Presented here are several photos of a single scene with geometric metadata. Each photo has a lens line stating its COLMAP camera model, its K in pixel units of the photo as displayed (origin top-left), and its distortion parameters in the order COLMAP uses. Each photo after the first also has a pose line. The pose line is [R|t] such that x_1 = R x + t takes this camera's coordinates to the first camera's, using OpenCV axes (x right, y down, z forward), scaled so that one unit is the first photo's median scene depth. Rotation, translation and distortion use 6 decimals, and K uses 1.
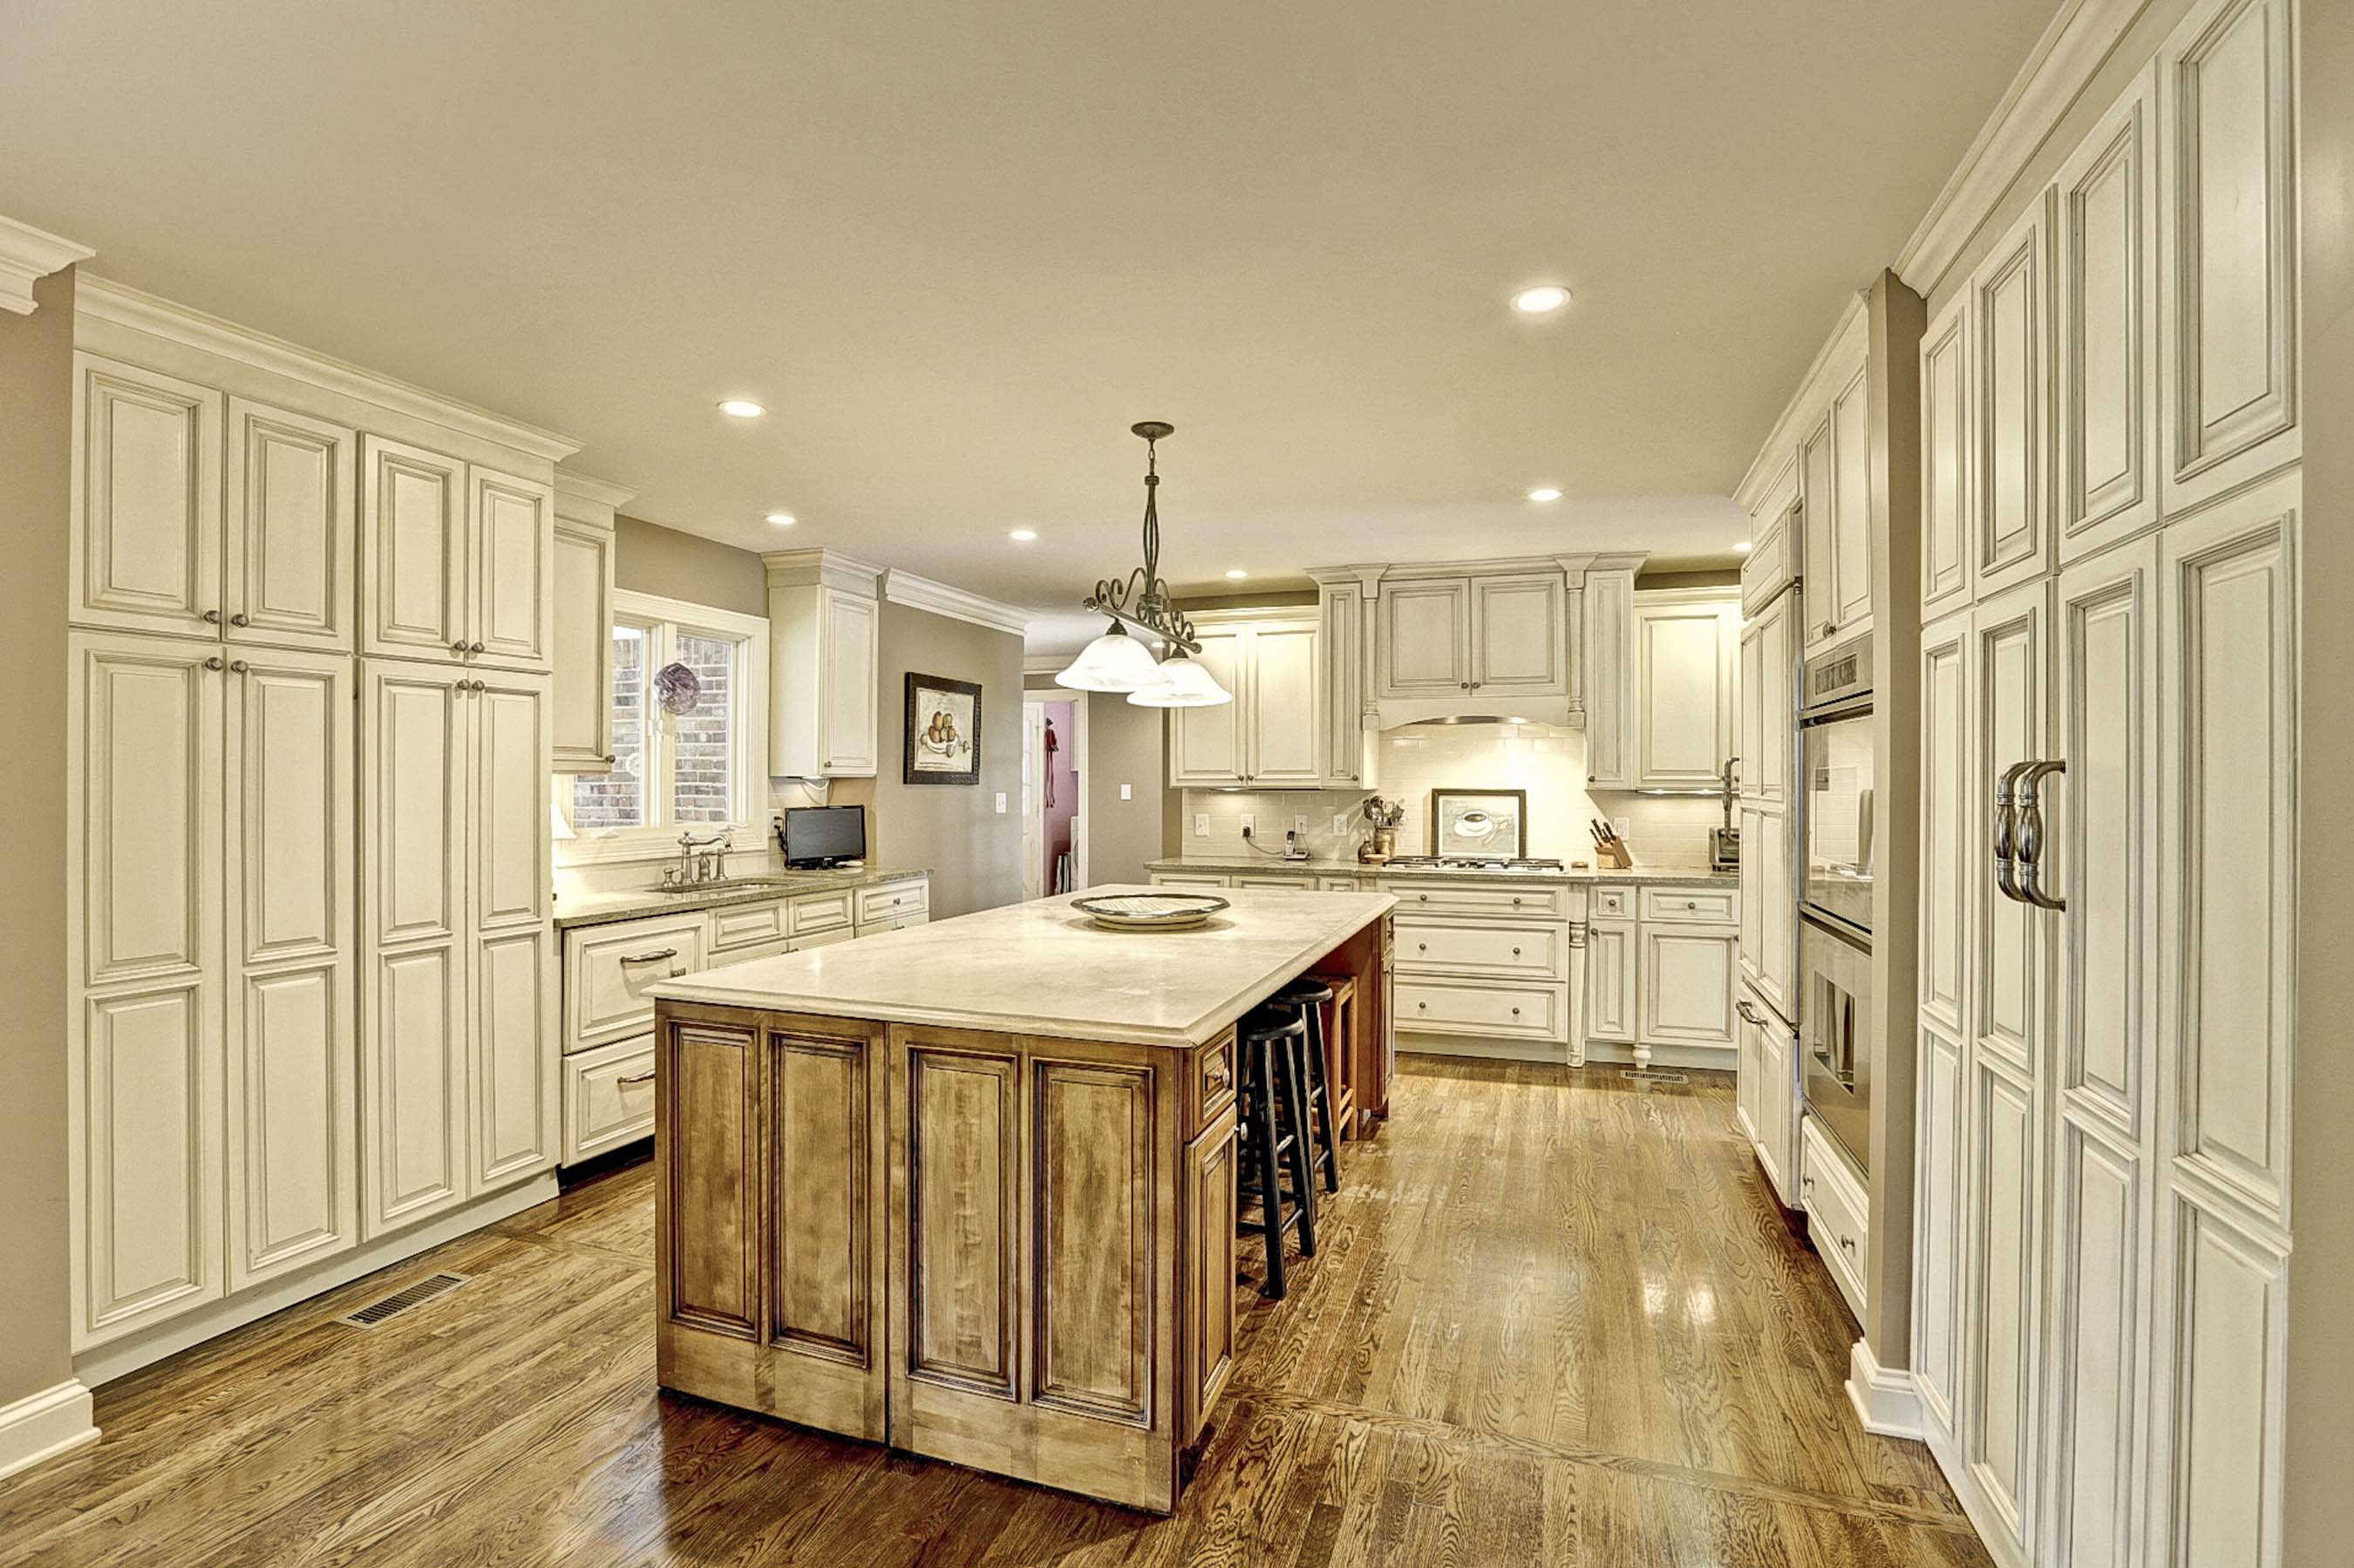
lens RADIAL K [[1068.5, 0, 1174.9], [0, 1068.5, 785.1], [0, 0, 1]] dist [-0.039760, 0.010880]
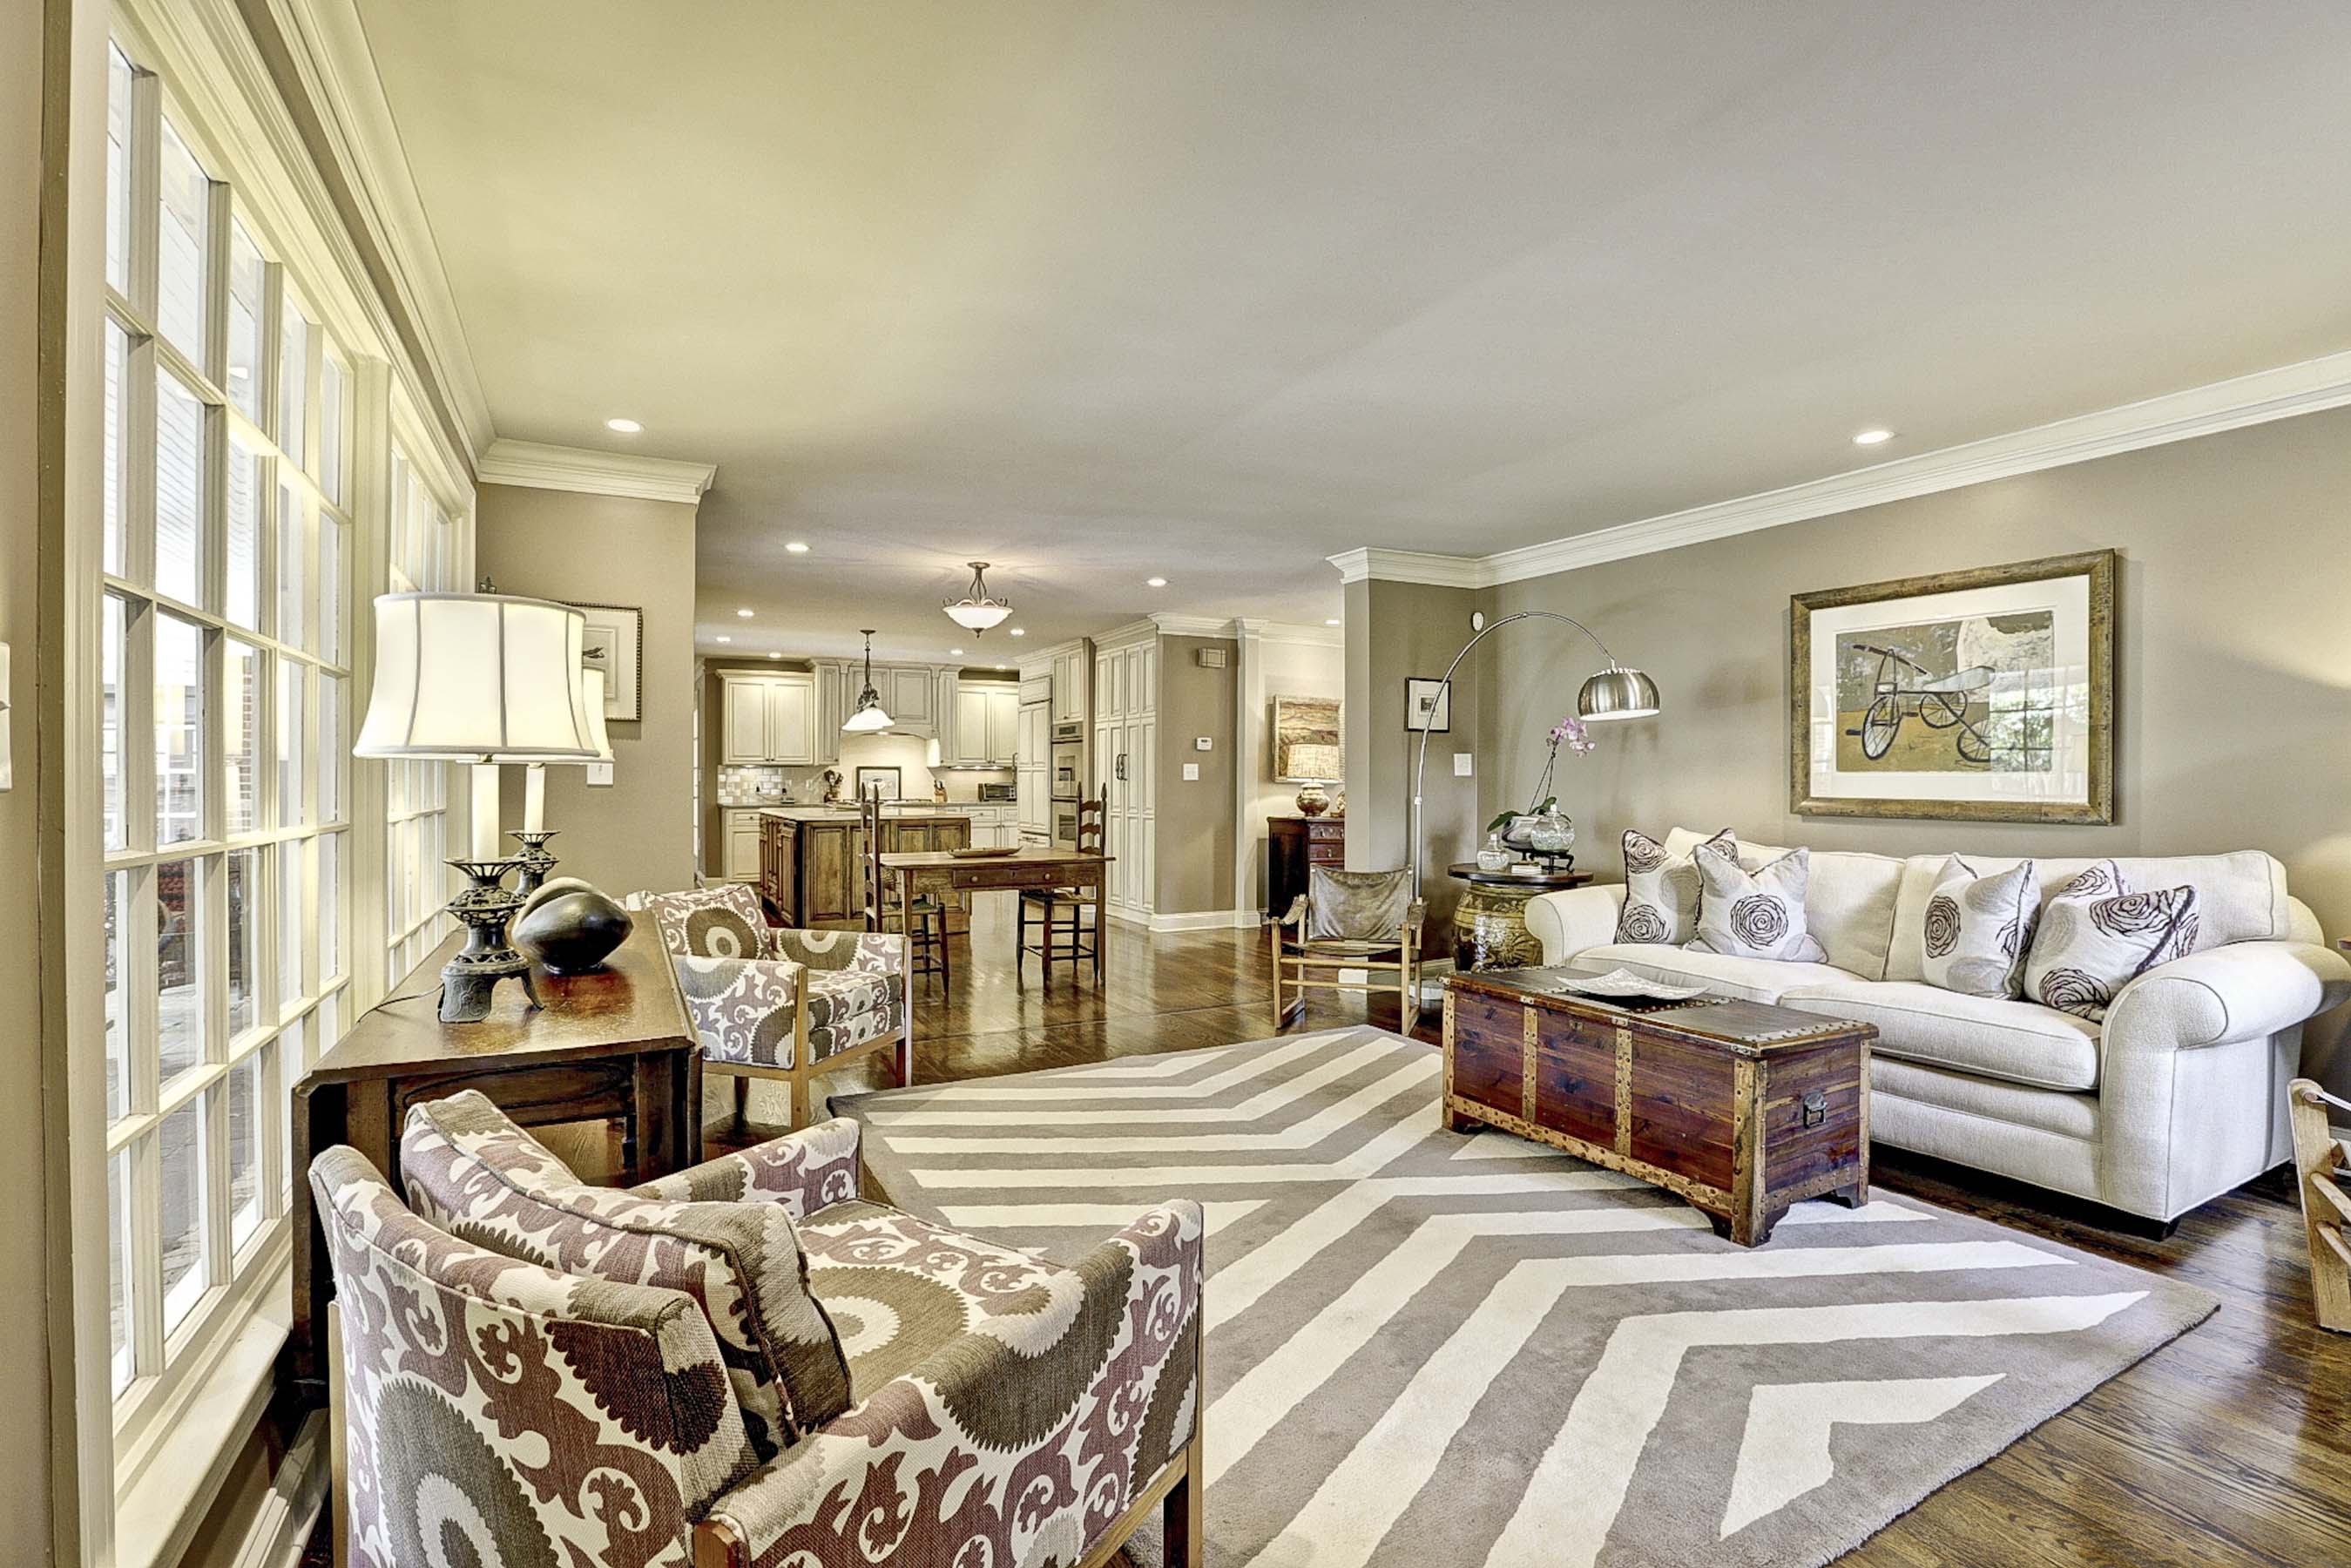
lens RADIAL K [[1067.4, 0, 1184.9], [0, 1067.4, 783.5], [0, 0, 1]] dist [-0.039760, 0.010880]
pose [[0.661980, -0.004423, 0.749509, -1.260230], [0.002775, 0.999990, 0.003450, 0.045631], [-0.749516, -0.000205, 0.661986, -1.179686]]
